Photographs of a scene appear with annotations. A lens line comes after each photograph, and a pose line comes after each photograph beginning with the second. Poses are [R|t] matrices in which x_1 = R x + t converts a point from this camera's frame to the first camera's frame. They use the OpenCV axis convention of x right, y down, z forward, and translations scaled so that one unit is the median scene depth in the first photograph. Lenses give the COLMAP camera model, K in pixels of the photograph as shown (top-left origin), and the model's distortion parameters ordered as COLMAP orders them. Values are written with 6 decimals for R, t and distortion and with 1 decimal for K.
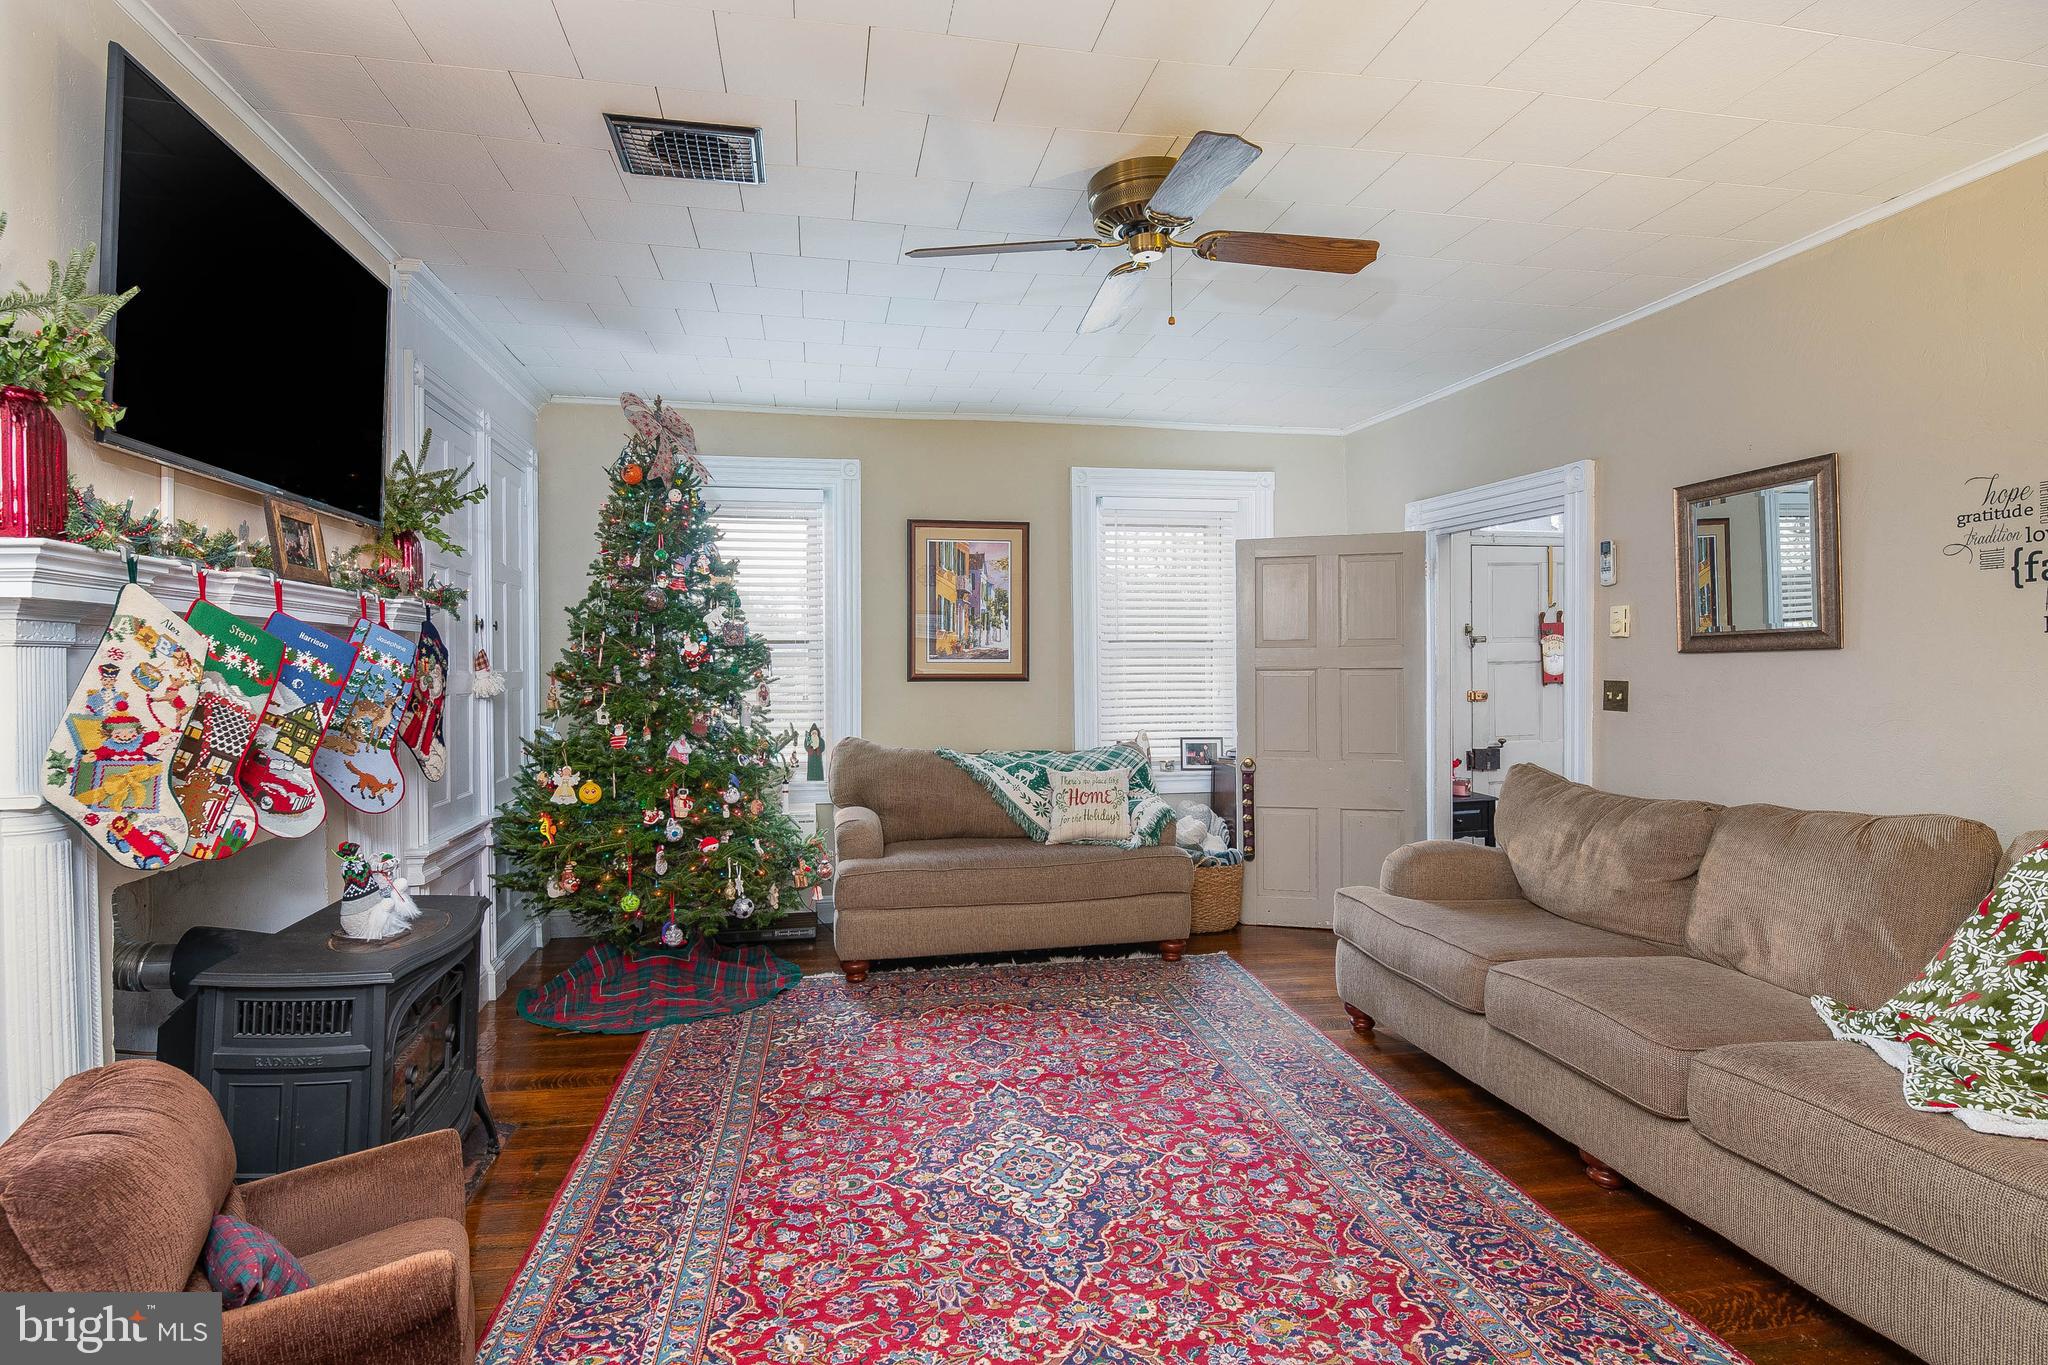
lens RADIAL K [[1030.4, 0, 1014.6], [0, 1030.4, 669.0], [0, 0, 1]] dist [0.002793, 0.000159]
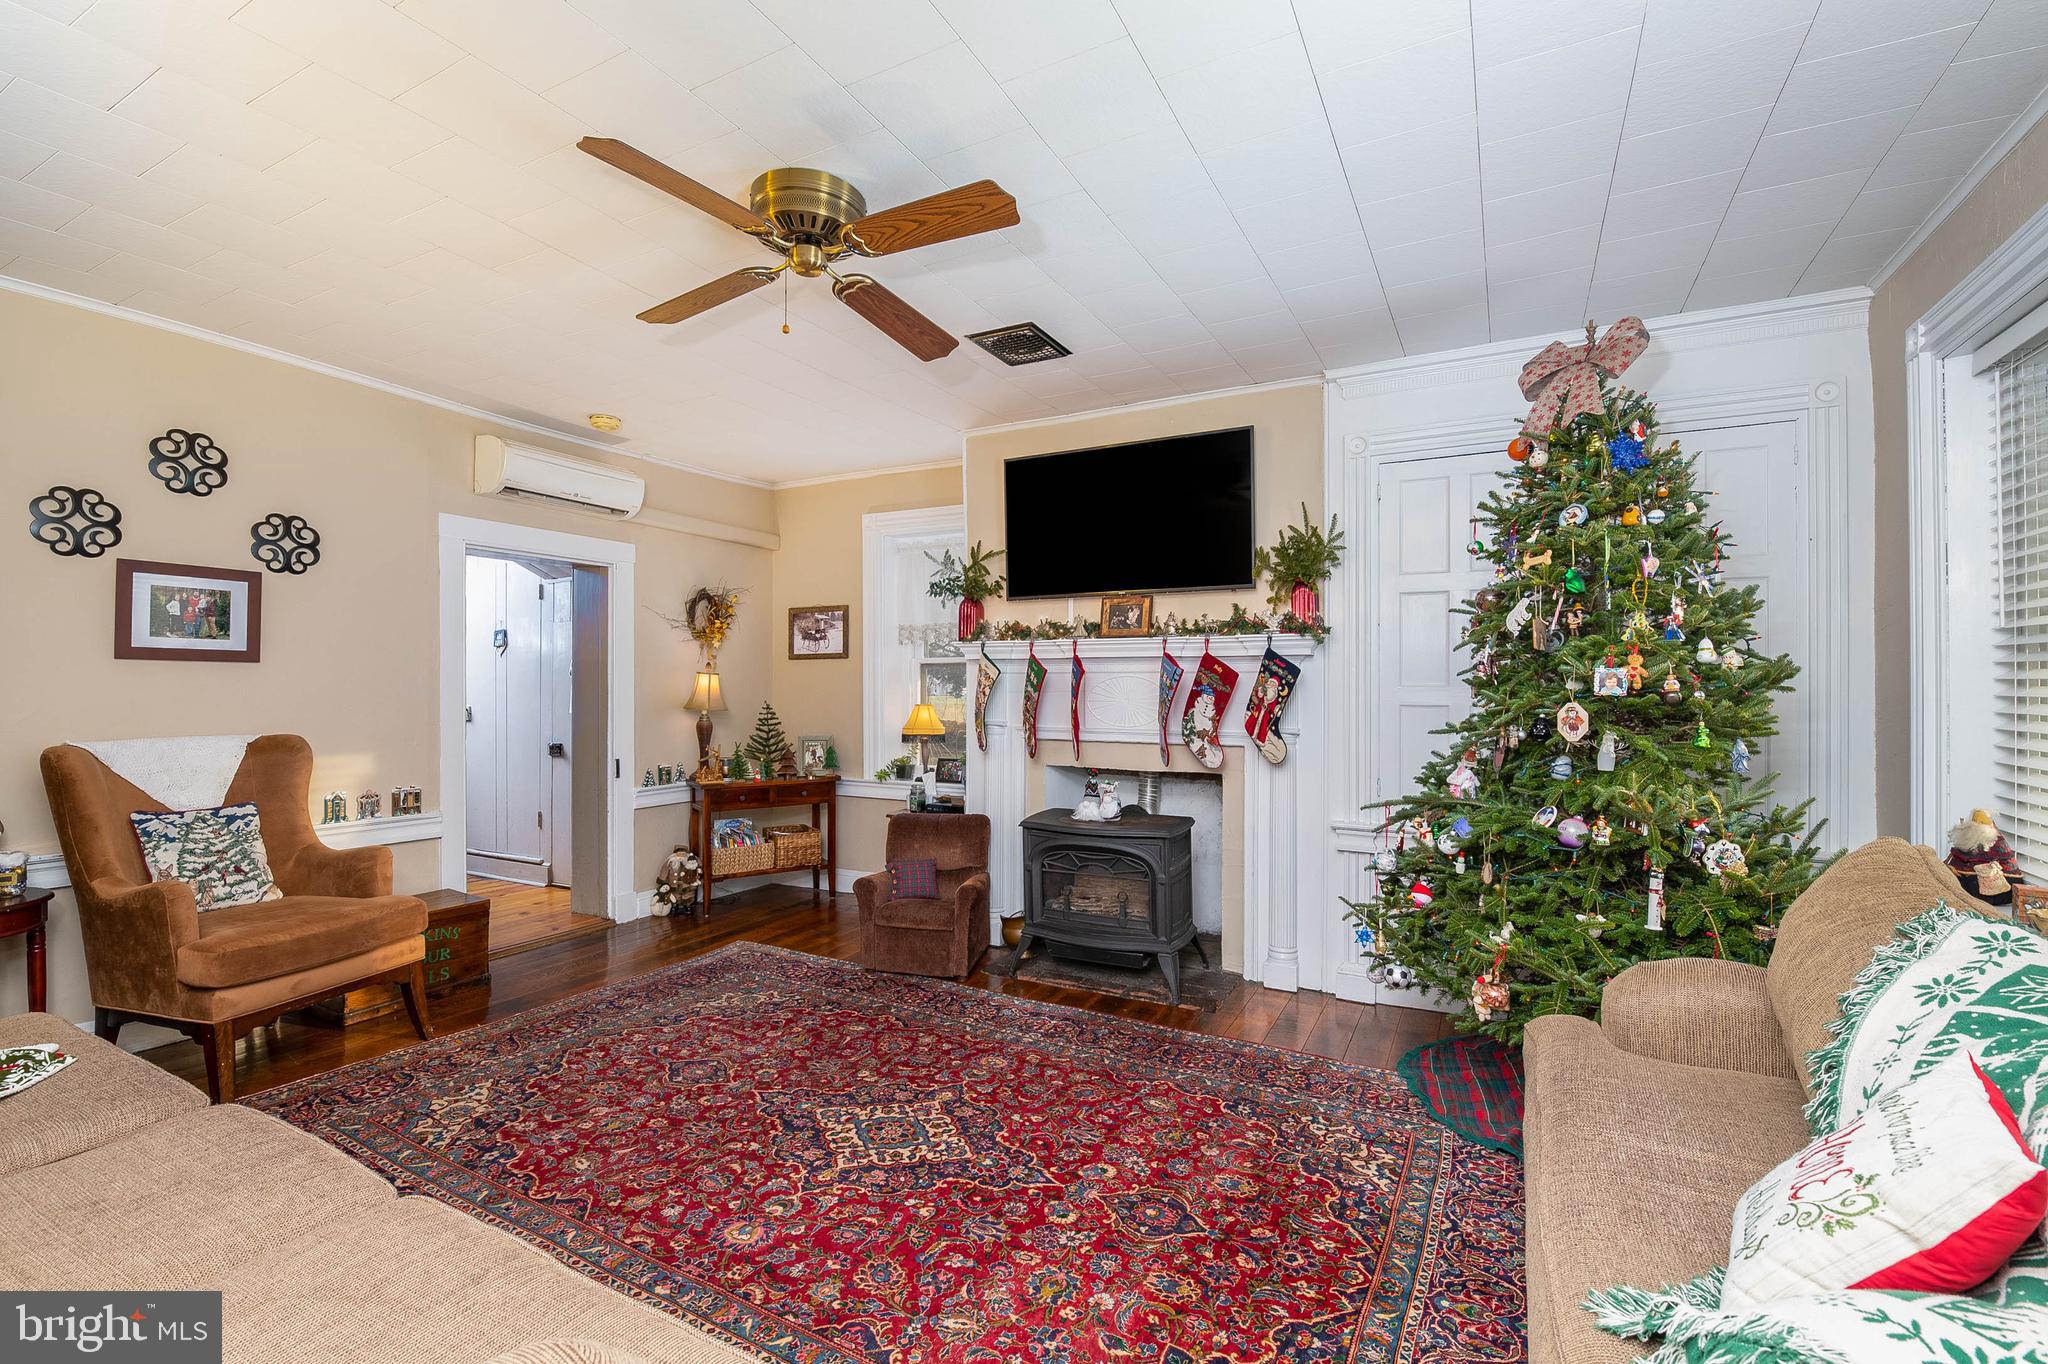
lens RADIAL K [[917.7, 0, 1012.7], [0, 917.7, 679.3], [0, 0, 1]] dist [-0.001021, -0.000206]
pose [[-0.638019, 0.002186, -0.770018, 0.672992], [-0.000295, 0.999995, 0.003084, -0.007122], [0.770021, 0.002195, -0.638015, 1.686762]]
